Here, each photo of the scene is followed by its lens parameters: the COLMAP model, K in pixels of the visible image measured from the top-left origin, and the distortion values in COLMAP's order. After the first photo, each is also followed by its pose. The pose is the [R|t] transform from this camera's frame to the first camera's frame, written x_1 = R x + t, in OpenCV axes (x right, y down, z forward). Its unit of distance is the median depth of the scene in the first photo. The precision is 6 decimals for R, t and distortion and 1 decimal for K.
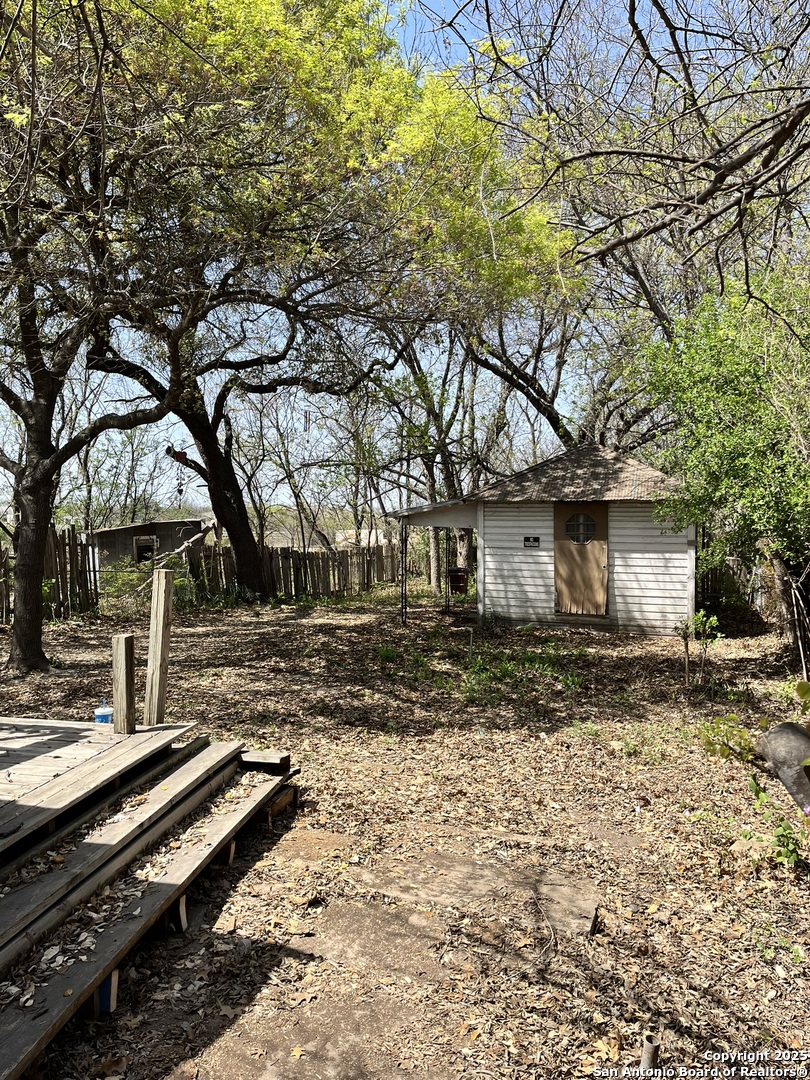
lens RADIAL K [[817.0, 0, 405.0], [0, 817.0, 540.0], [0, 0, 1]] dist [0.211110, -0.000844]
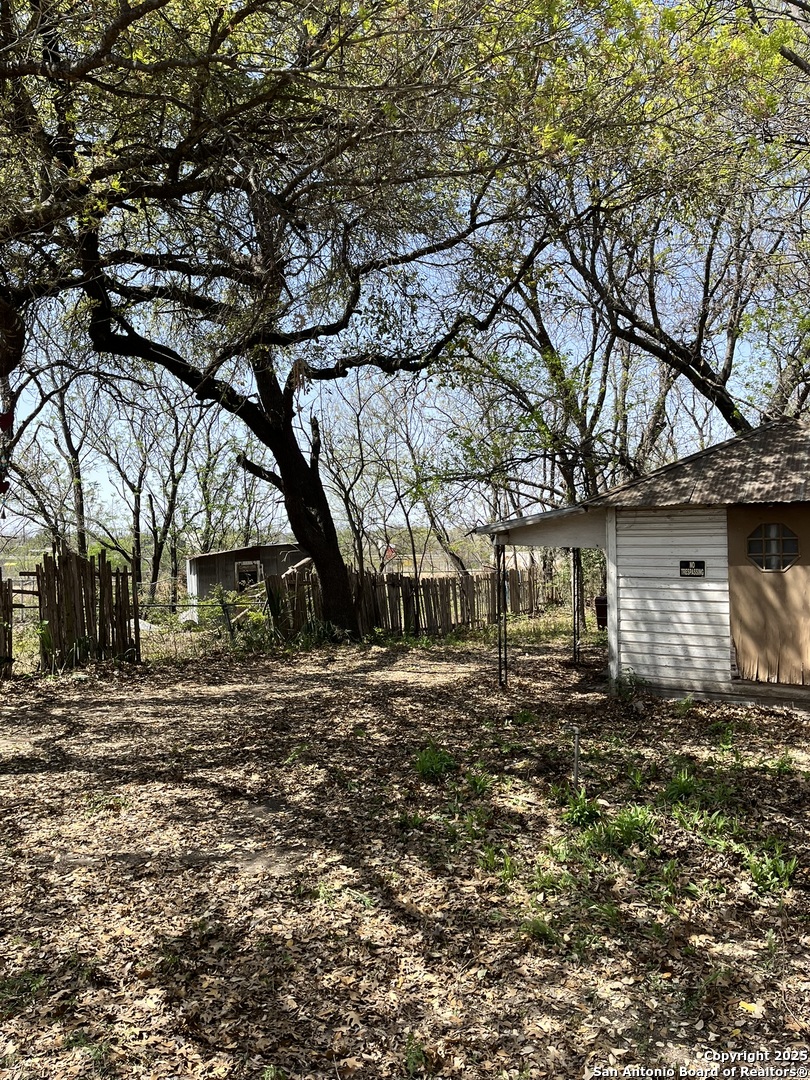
lens RADIAL K [[824.9, 0, 405.0], [0, 824.9, 540.0], [0, 0, 1]] dist [0.044077, -0.003605]
pose [[0.981191, -0.012615, -0.192628, 0.056101], [0.007419, 0.999590, -0.027671, -0.003601], [0.192898, 0.025721, 0.980882, 0.302664]]
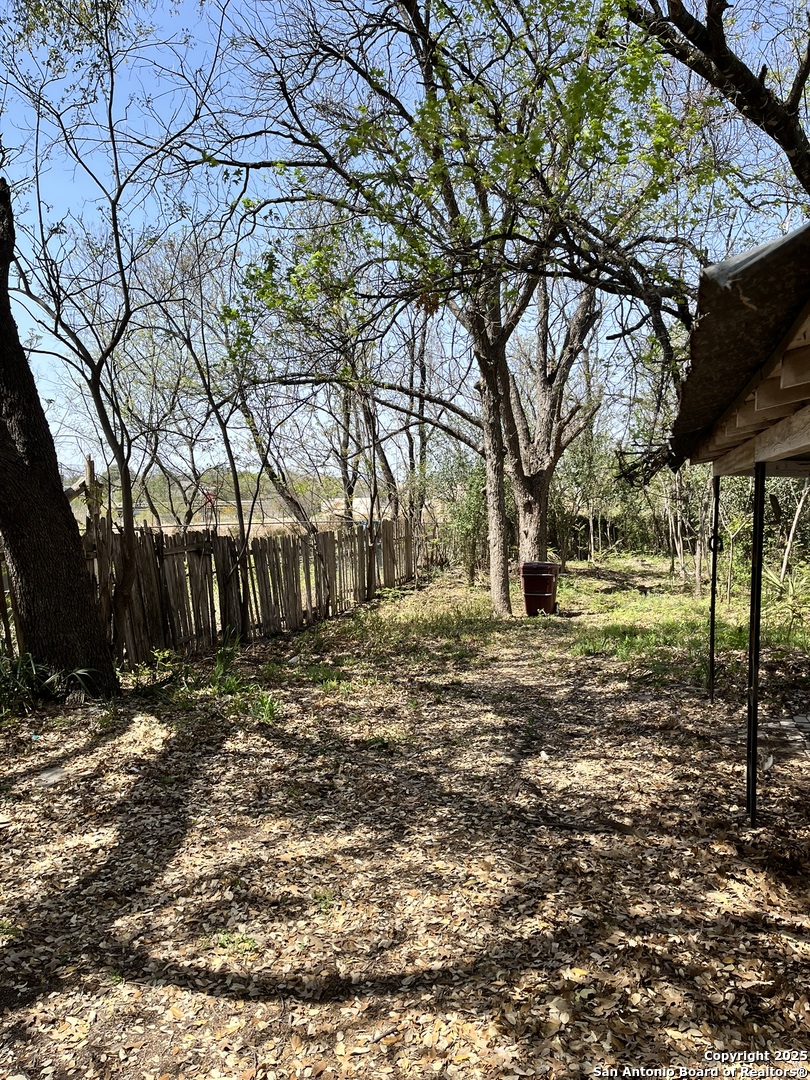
lens RADIAL K [[824.9, 0, 405.0], [0, 824.9, 540.0], [0, 0, 1]] dist [0.044077, -0.003605]
pose [[0.999832, -0.009383, 0.015752, -0.065921], [0.008756, 0.999186, 0.039386, -0.006208], [-0.016109, -0.039241, 0.999100, 0.960229]]
